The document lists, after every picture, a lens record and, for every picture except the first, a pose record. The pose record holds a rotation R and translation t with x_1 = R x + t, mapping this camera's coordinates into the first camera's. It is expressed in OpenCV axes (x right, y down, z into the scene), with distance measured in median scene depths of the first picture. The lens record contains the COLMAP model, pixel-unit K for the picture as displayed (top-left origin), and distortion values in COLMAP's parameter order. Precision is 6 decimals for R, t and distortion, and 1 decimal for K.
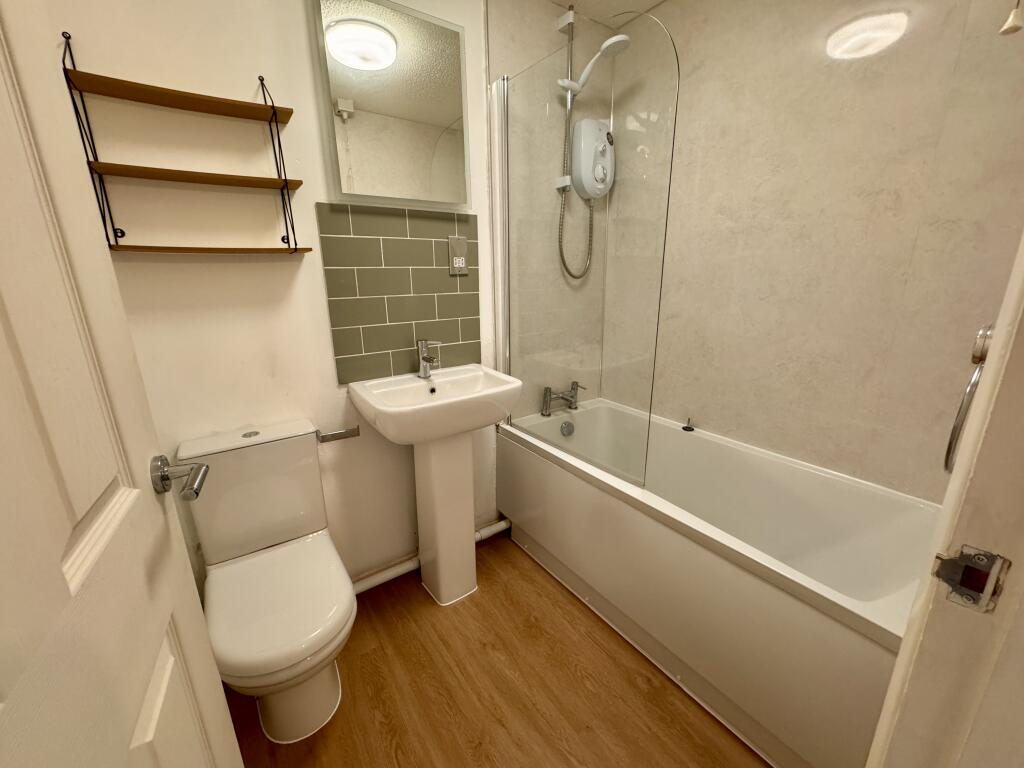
lens RADIAL K [[413.4, 0, 511.8], [0, 413.4, 384.3], [0, 0, 1]] dist [0.002284, -0.000778]
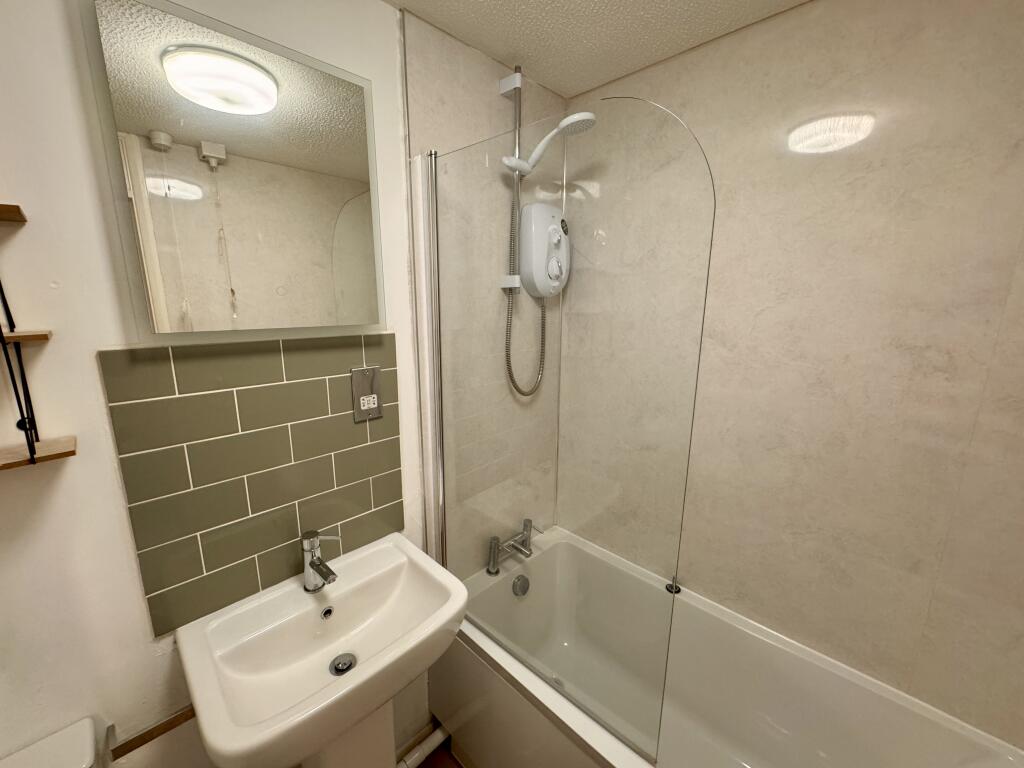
lens RADIAL K [[413.4, 0, 512.1], [0, 413.4, 384.3], [0, 0, 1]] dist [0.002284, -0.000778]
pose [[0.983451, -0.019333, 0.180140, -0.015669], [0.030146, 0.997891, -0.057485, -0.269880], [-0.178649, 0.061964, 0.981960, 0.271459]]
